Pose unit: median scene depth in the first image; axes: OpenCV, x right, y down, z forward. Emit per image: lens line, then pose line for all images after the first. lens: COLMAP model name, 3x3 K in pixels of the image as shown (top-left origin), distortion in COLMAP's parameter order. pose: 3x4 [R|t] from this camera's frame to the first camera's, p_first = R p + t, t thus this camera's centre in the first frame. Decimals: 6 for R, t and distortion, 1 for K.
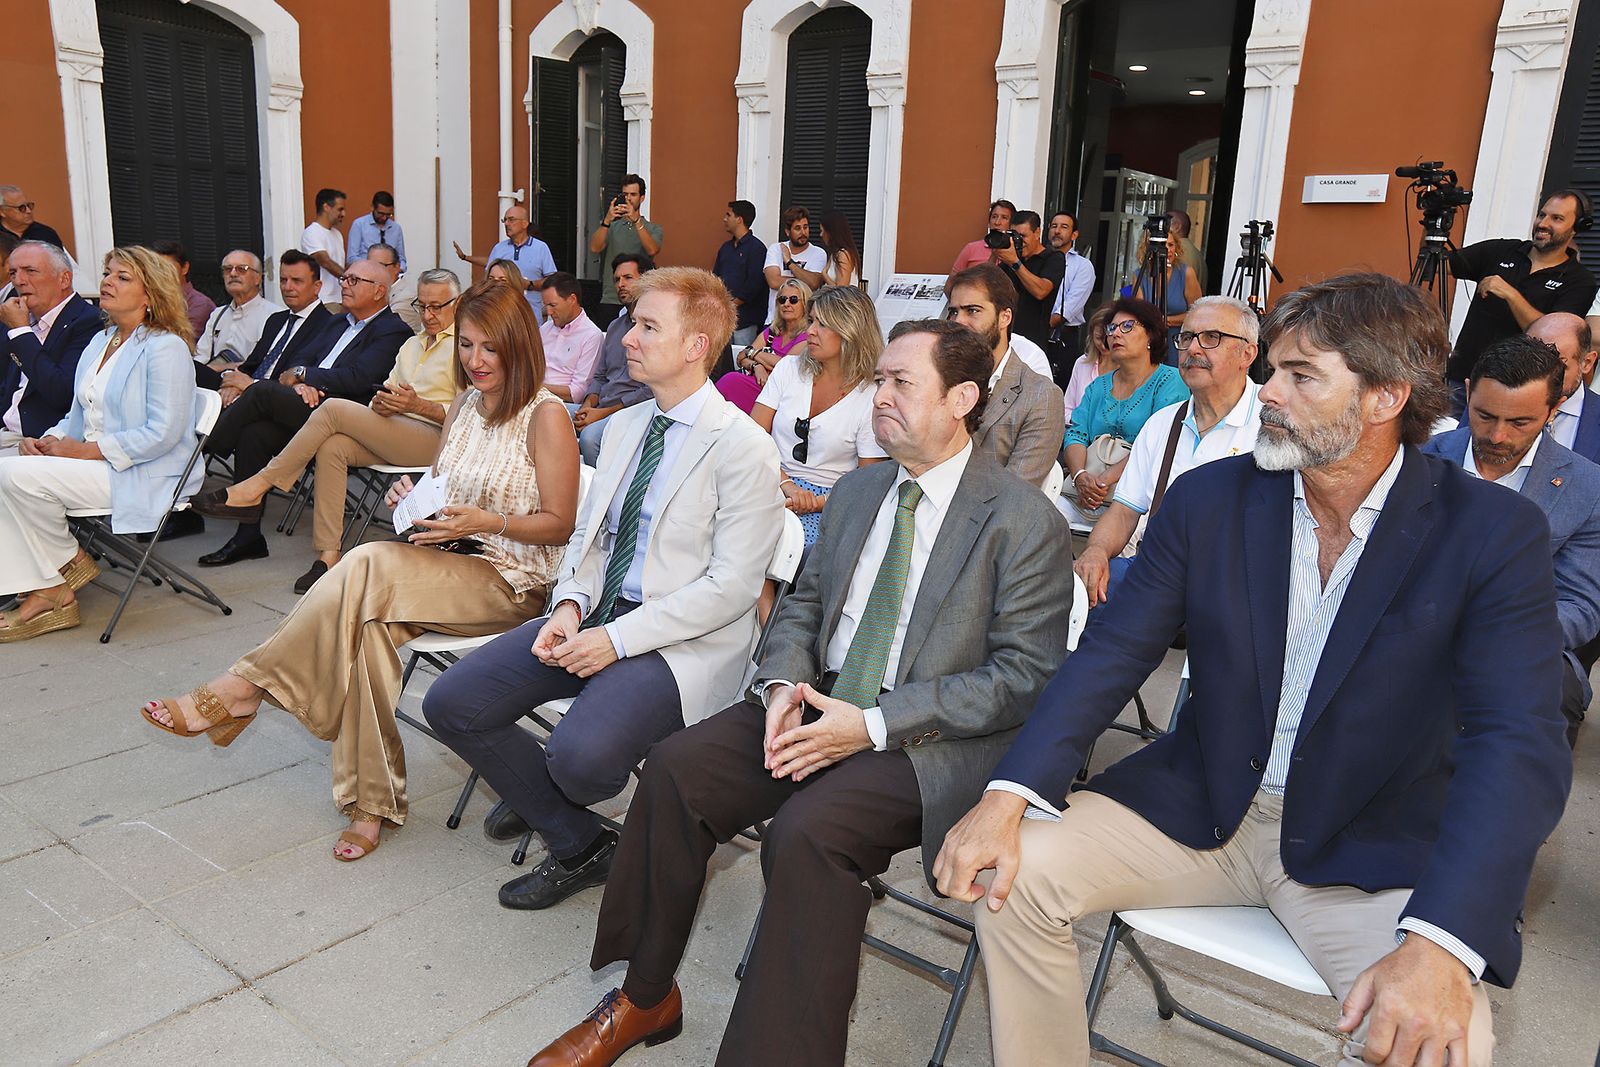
lens RADIAL K [[1220.1, 0, 800.0], [0, 1220.1, 533.5], [0, 0, 1]] dist [-0.028548, 0.002599]
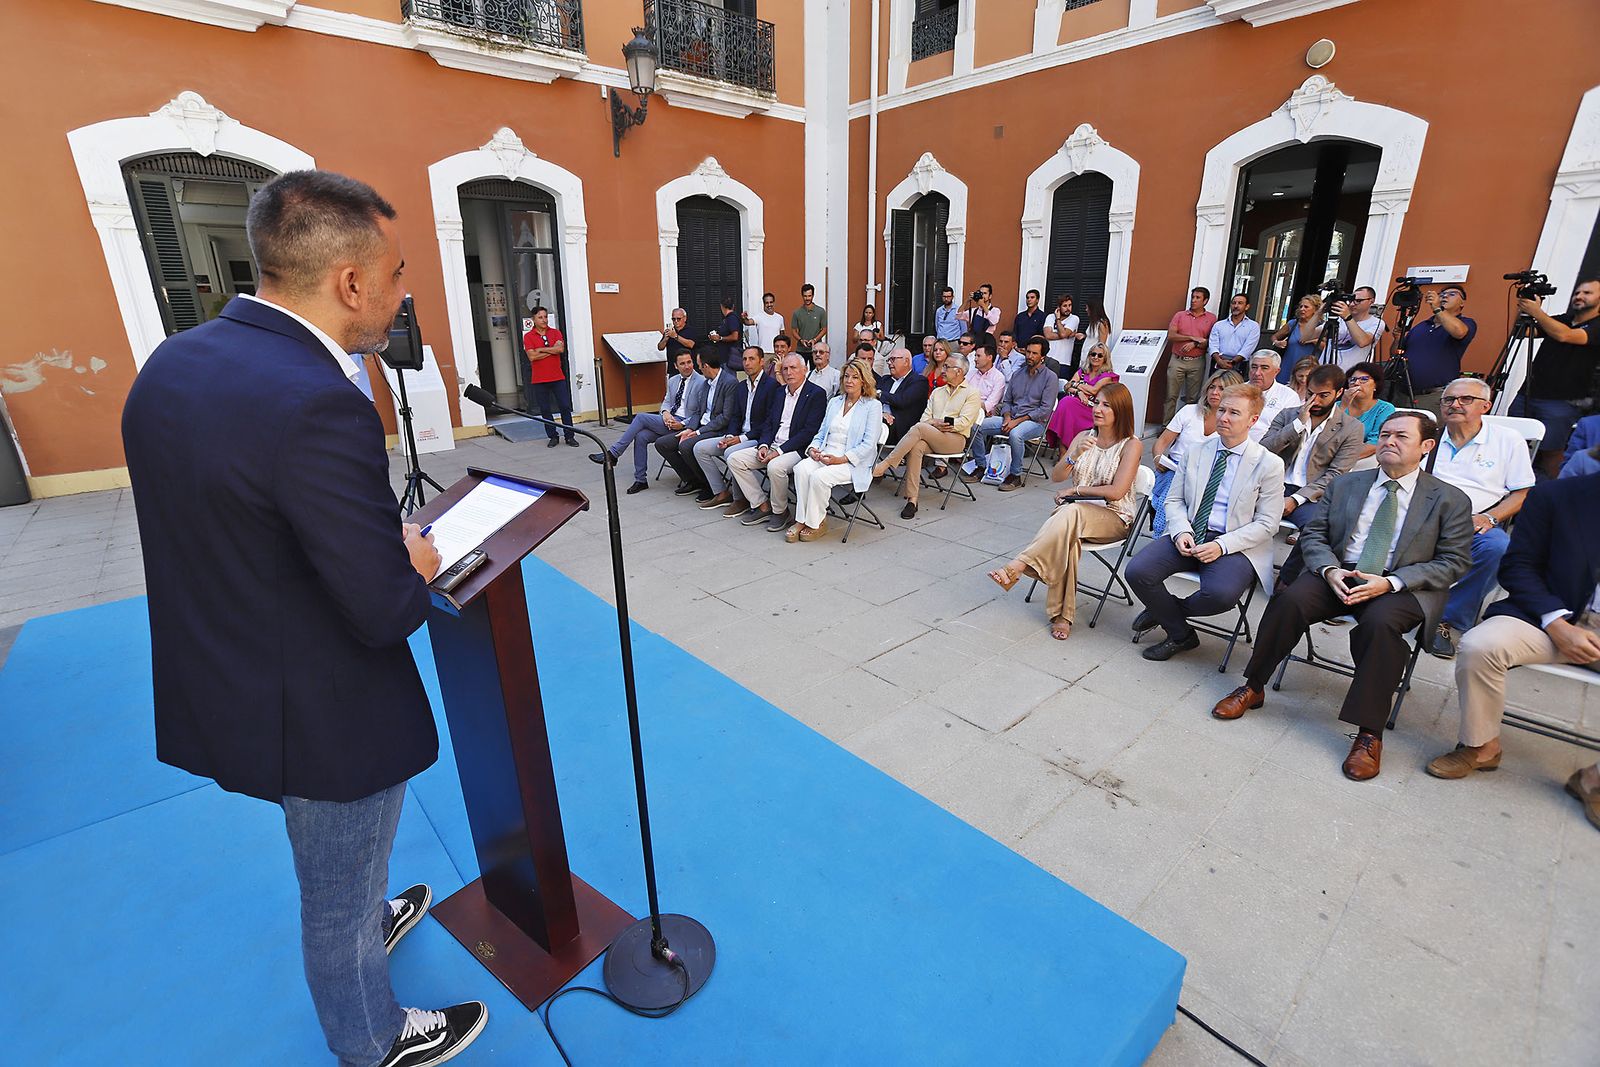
lens RADIAL K [[736.0, 0, 812.3], [0, 736.0, 527.1], [0, 0, 1]] dist [-0.011532, 0.000555]
pose [[0.985232, 0.000849, -0.171225, -0.173318], [0.012825, 0.996813, 0.078738, -0.018268], [0.170746, -0.079771, 0.982081, -0.130054]]
